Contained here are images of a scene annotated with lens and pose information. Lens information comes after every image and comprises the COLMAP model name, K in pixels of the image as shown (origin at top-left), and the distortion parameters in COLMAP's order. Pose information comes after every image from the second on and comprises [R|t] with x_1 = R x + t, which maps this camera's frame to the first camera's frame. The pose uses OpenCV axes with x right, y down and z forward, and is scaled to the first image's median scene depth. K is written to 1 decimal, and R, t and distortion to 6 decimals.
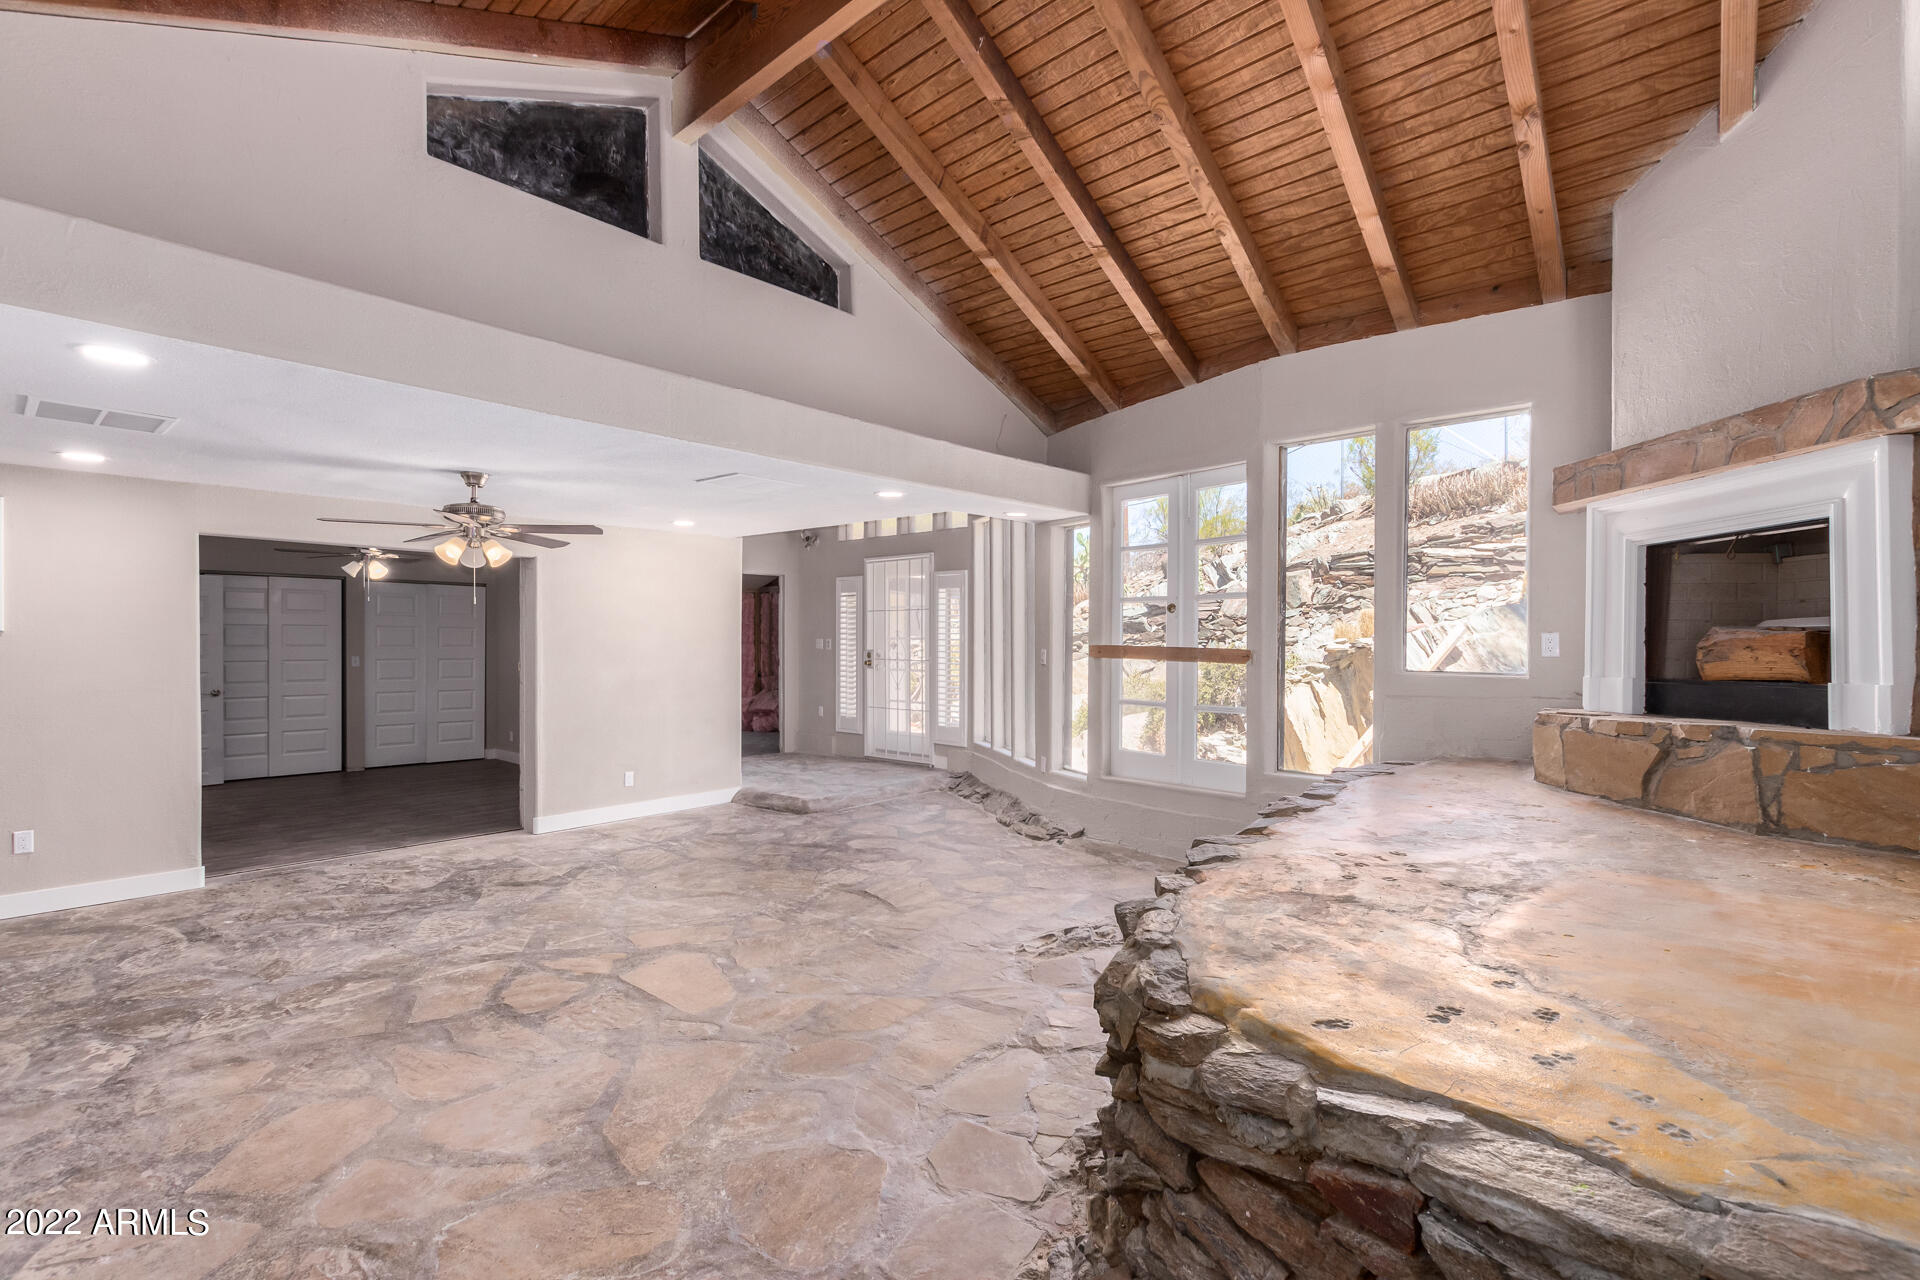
lens RADIAL K [[885.7, 0, 967.4], [0, 885.7, 647.5], [0, 0, 1]] dist [0.003976, -0.002352]
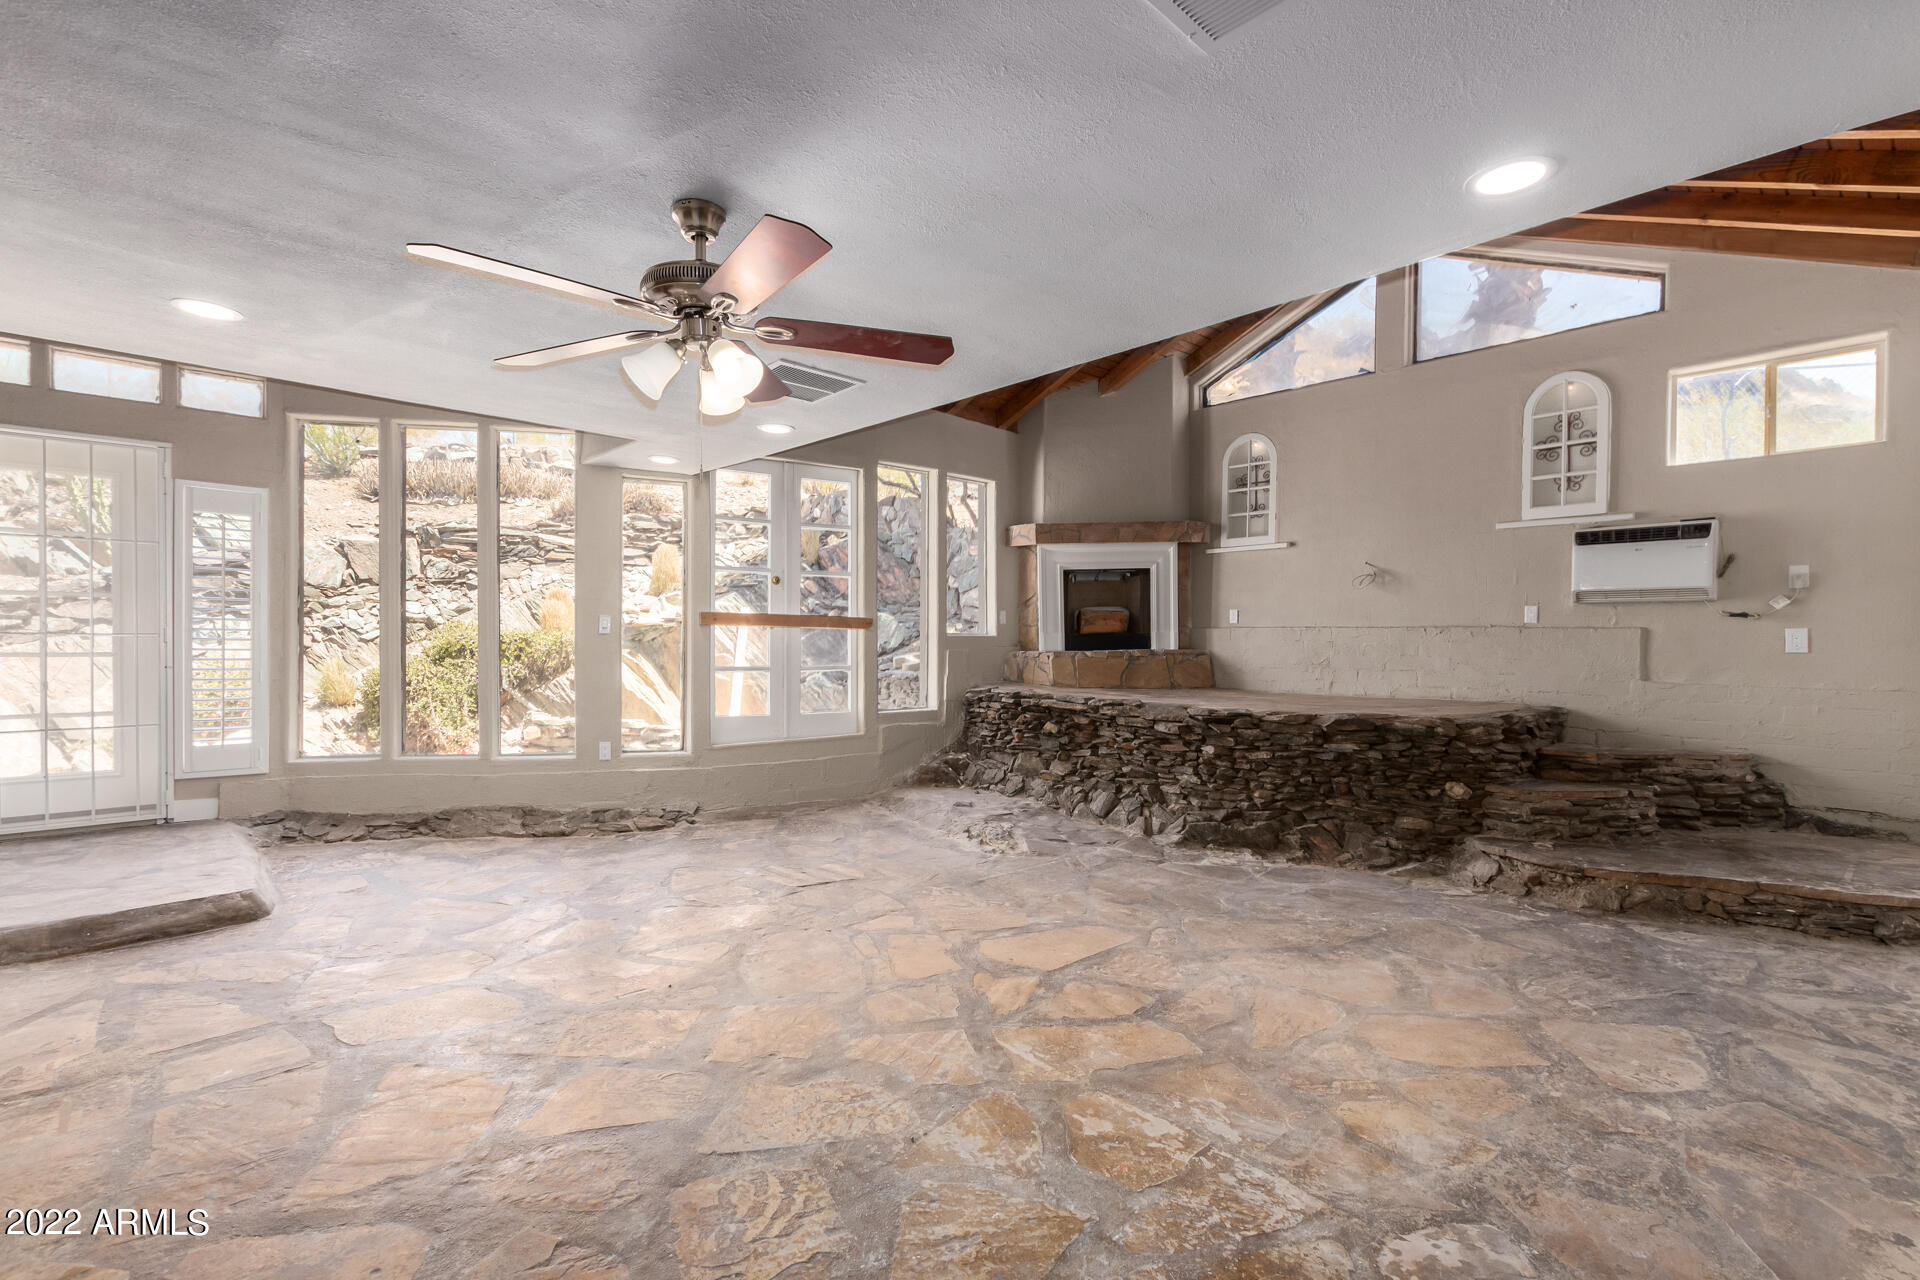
lens RADIAL K [[885.7, 0, 968.1], [0, 885.7, 644.8], [0, 0, 1]] dist [0.003976, -0.002352]
pose [[0.084169, -0.004803, 0.996440, -1.305149], [0.004137, 0.999981, 0.004471, 0.049987], [-0.996443, 0.003746, 0.084187, 1.038504]]
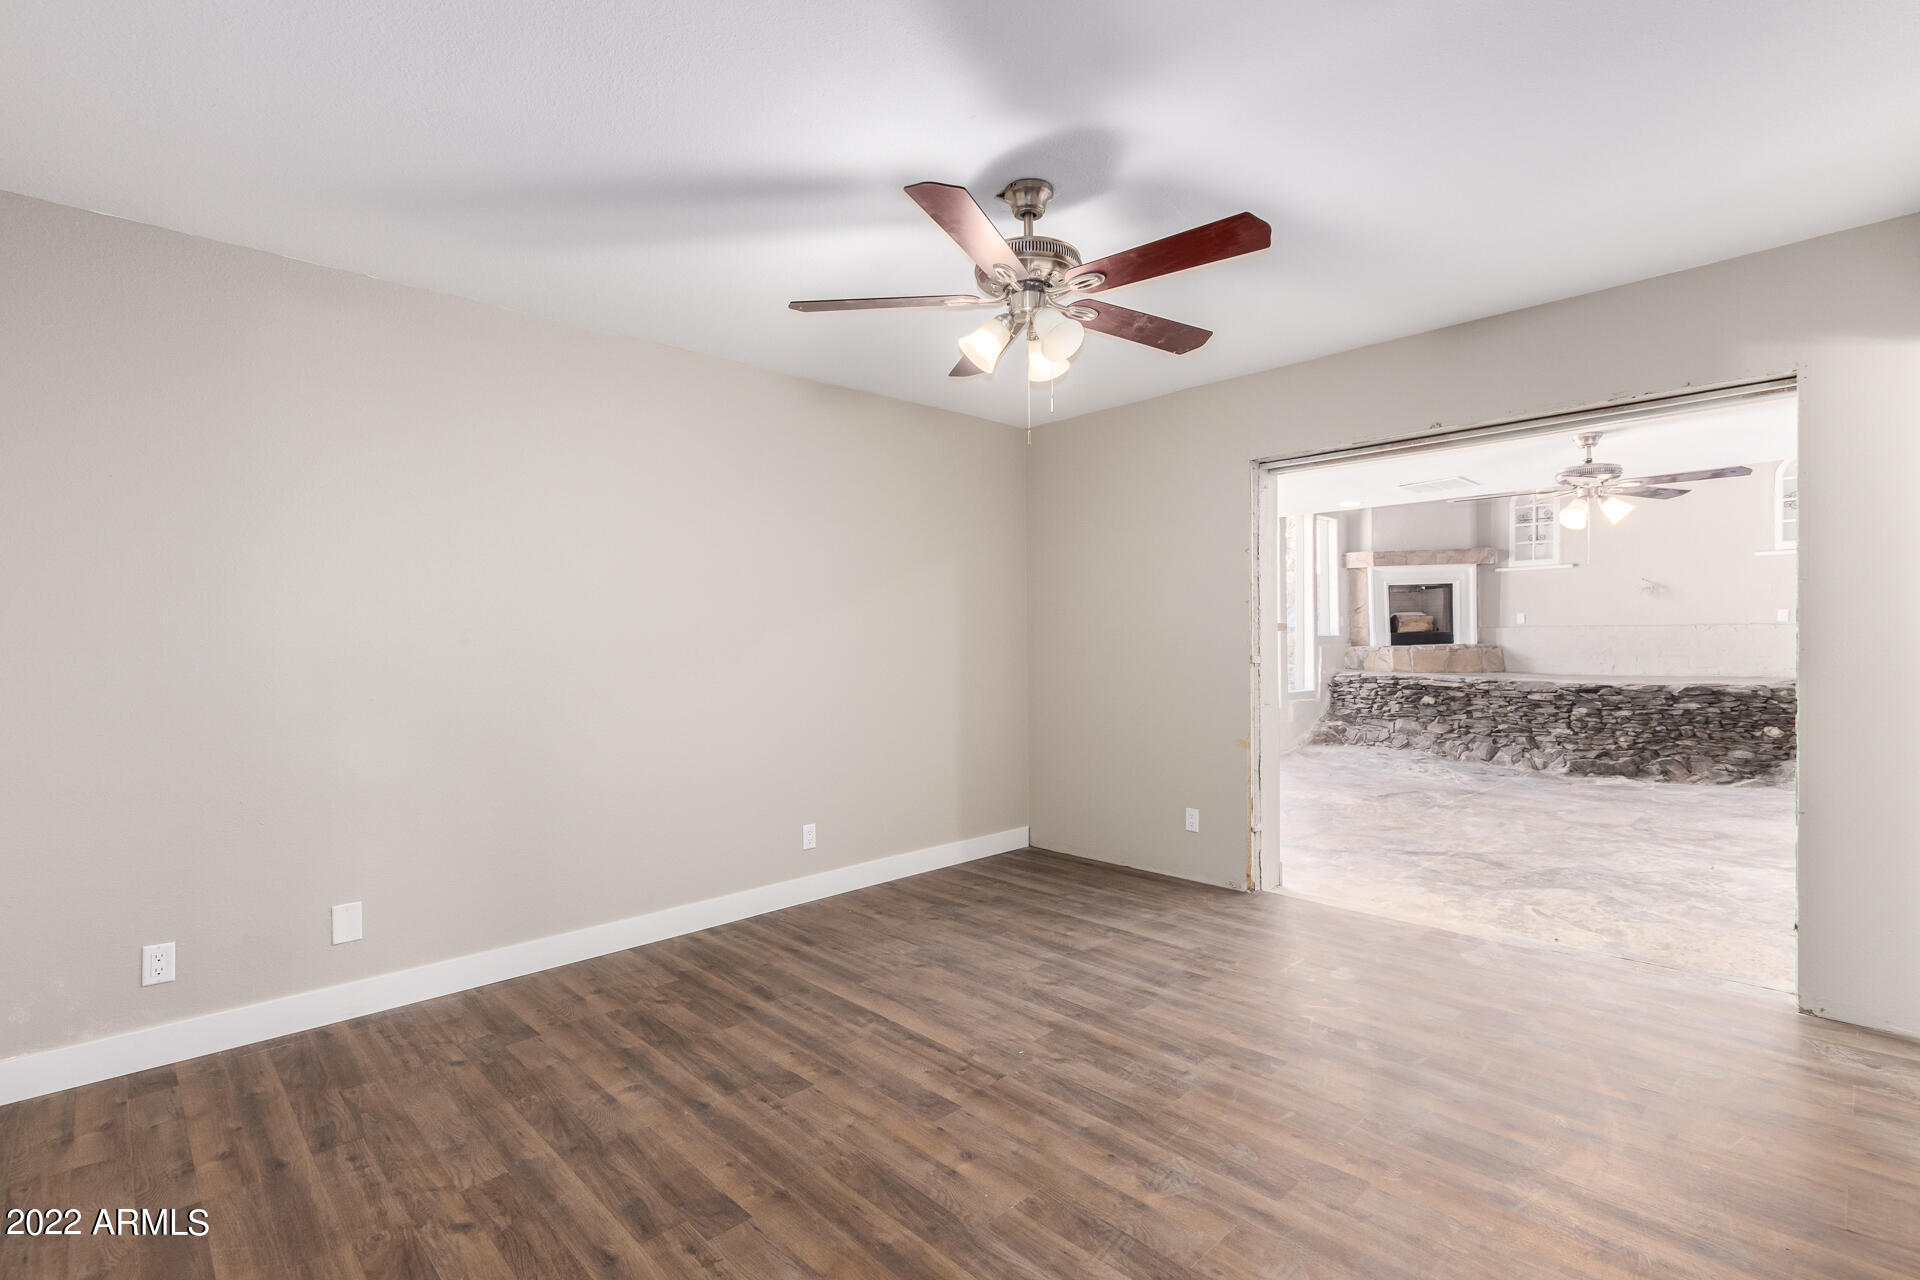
lens RADIAL K [[885.7, 0, 961.0], [0, 885.7, 639.2], [0, 0, 1]] dist [0.003976, -0.002352]
pose [[0.078848, 0.000696, 0.996886, -2.084862], [0.016247, 0.999866, -0.001983, 0.037617], [-0.996754, 0.016353, 0.078826, 2.097574]]
